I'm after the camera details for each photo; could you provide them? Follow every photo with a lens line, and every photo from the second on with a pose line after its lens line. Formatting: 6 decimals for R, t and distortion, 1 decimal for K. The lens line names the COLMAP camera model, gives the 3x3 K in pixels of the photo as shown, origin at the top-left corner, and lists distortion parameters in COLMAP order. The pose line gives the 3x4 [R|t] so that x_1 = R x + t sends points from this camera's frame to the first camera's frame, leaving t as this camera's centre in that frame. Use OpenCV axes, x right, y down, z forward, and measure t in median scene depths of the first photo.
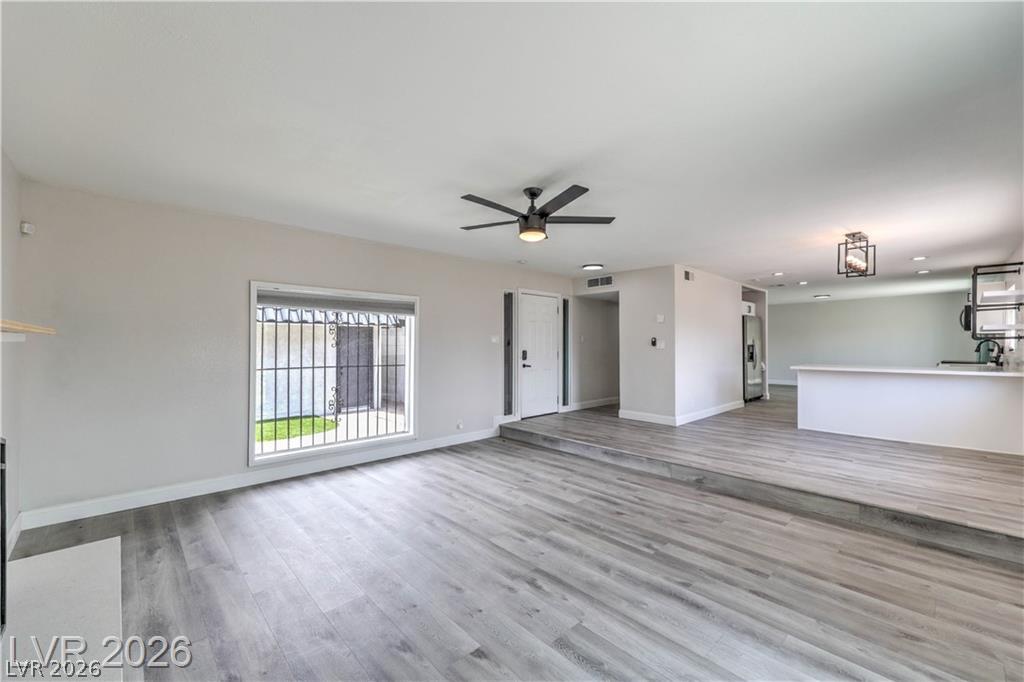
lens RADIAL K [[416.6, 0, 508.8], [0, 416.6, 342.0], [0, 0, 1]] dist [0.001697, 0.000195]
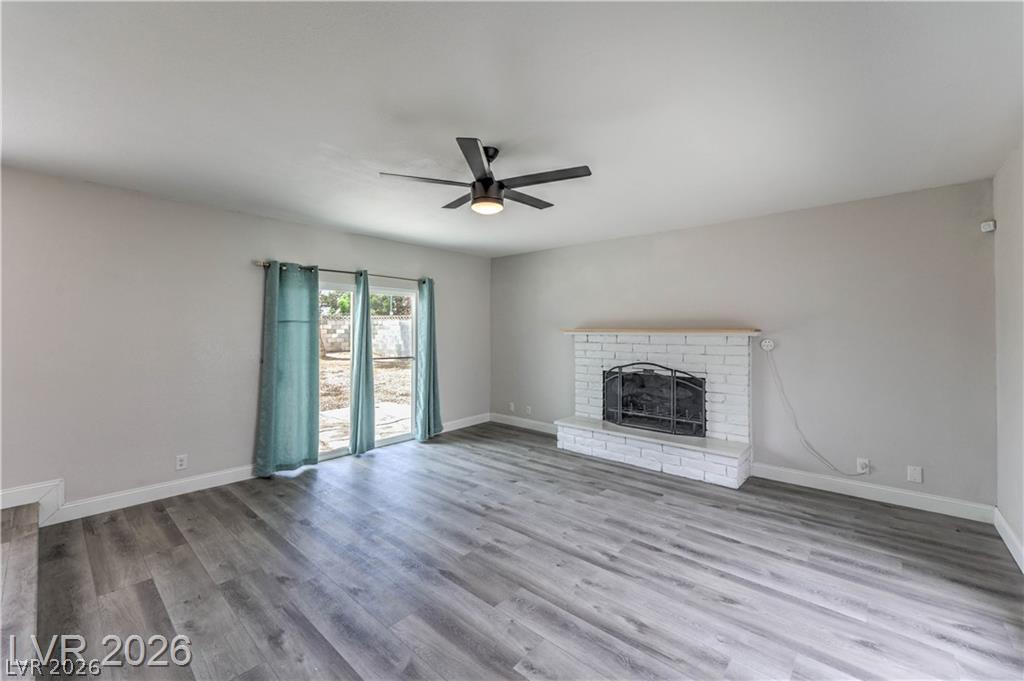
lens RADIAL K [[412.5, 0, 510.2], [0, 412.5, 323.6], [0, 0, 1]] dist [0.002548, 0.000251]
pose [[-0.995629, -0.005472, -0.093241, 0.075493], [-0.003366, 0.999736, -0.022735, -0.005652], [0.093341, -0.022322, -0.995384, 1.572295]]
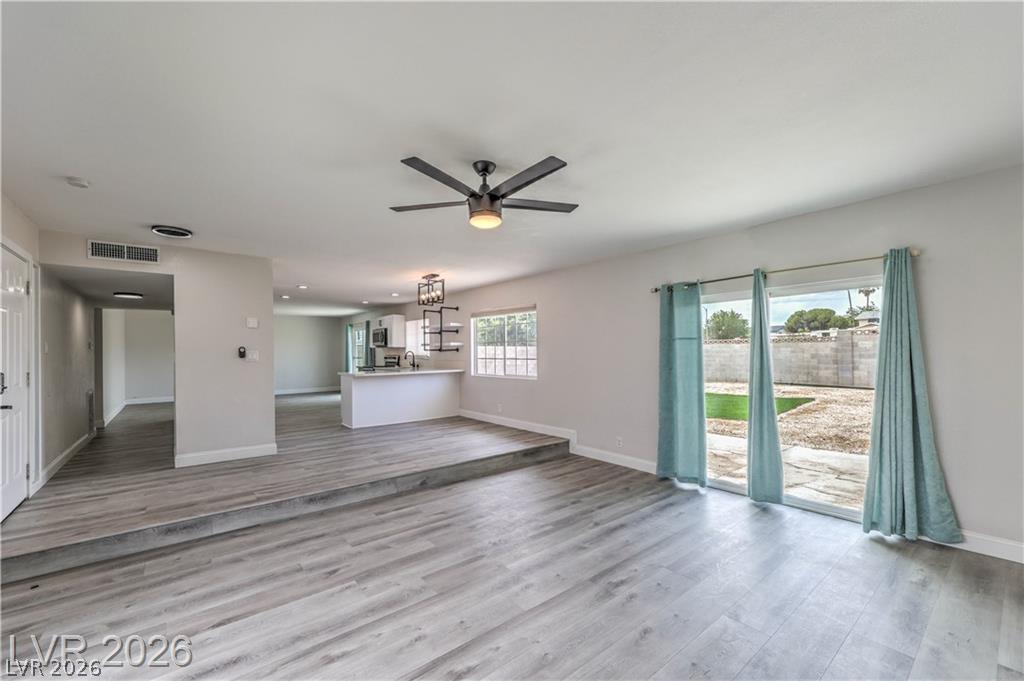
lens RADIAL K [[411.0, 0, 514.6], [0, 411.0, 360.1], [0, 0, 1]] dist [0.000136, 0.000097]
pose [[0.064158, -0.019030, 0.997758, -0.634962], [0.003370, 0.999817, 0.018853, 0.000428], [-0.997934, 0.002153, 0.064210, 0.777454]]
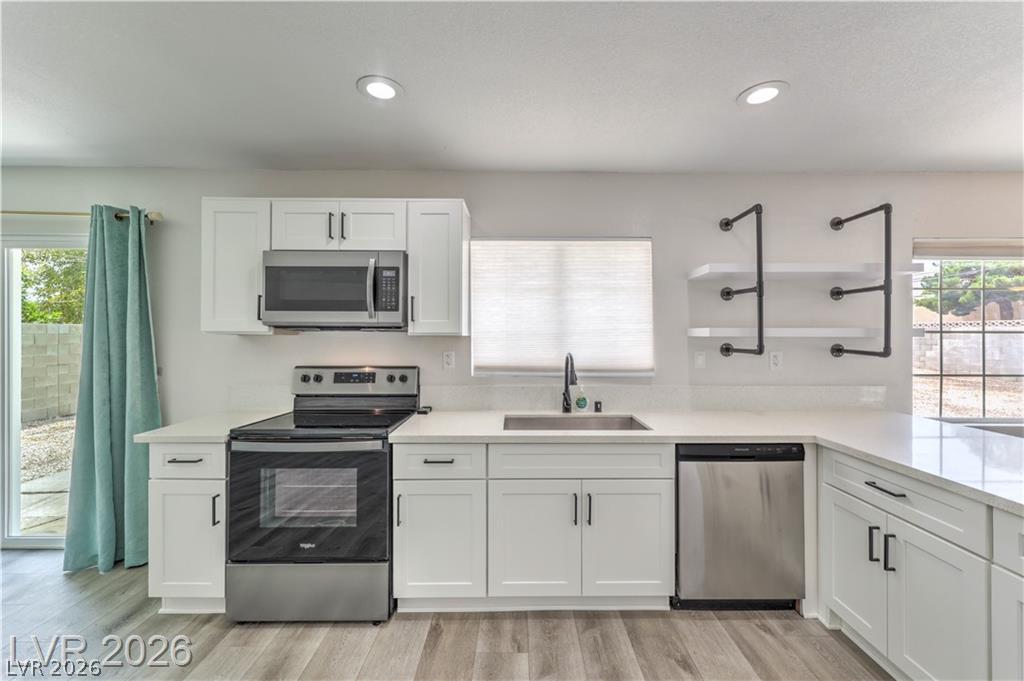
lens RADIAL K [[414.2, 0, 518.9], [0, 414.2, 335.3], [0, 0, 1]] dist [-0.000326, -0.000118]
pose [[-0.729551, 0.001259, 0.683925, 1.400584], [-0.006354, 0.999943, -0.008619, -0.029452], [-0.683897, -0.010634, -0.729501, 2.092511]]
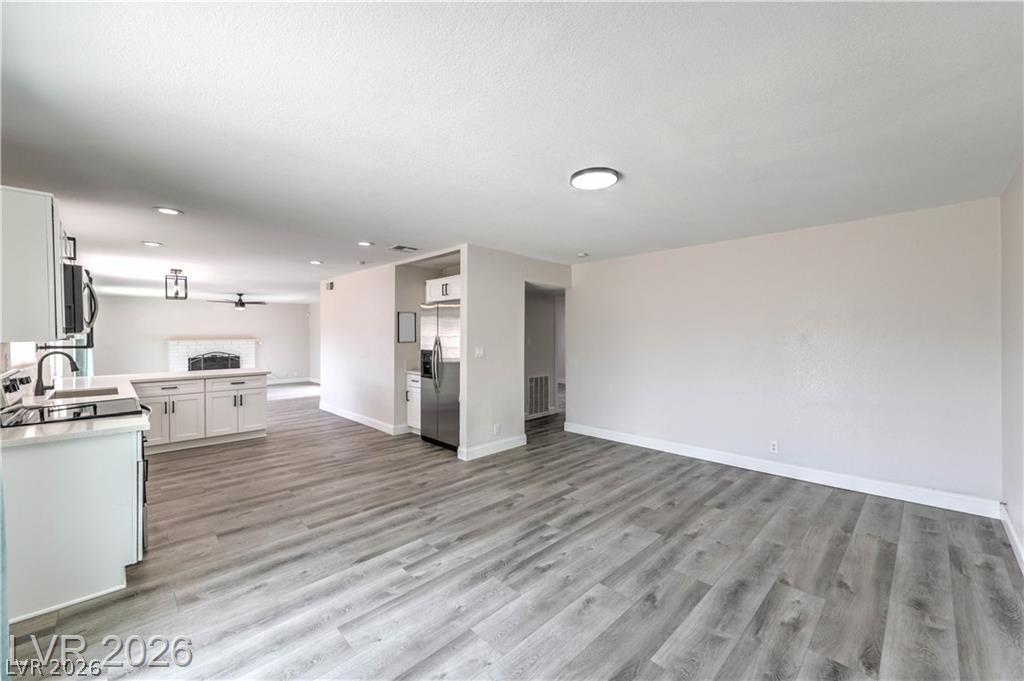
lens RADIAL K [[406.4, 0, 512.5], [0, 406.4, 335.2], [0, 0, 1]] dist [0.001687, 0.000127]
pose [[0.021810, 0.004902, -0.999750, 2.739447], [0.011195, 0.999924, 0.005147, -0.038459], [0.999699, -0.011305, 0.021754, 2.582766]]
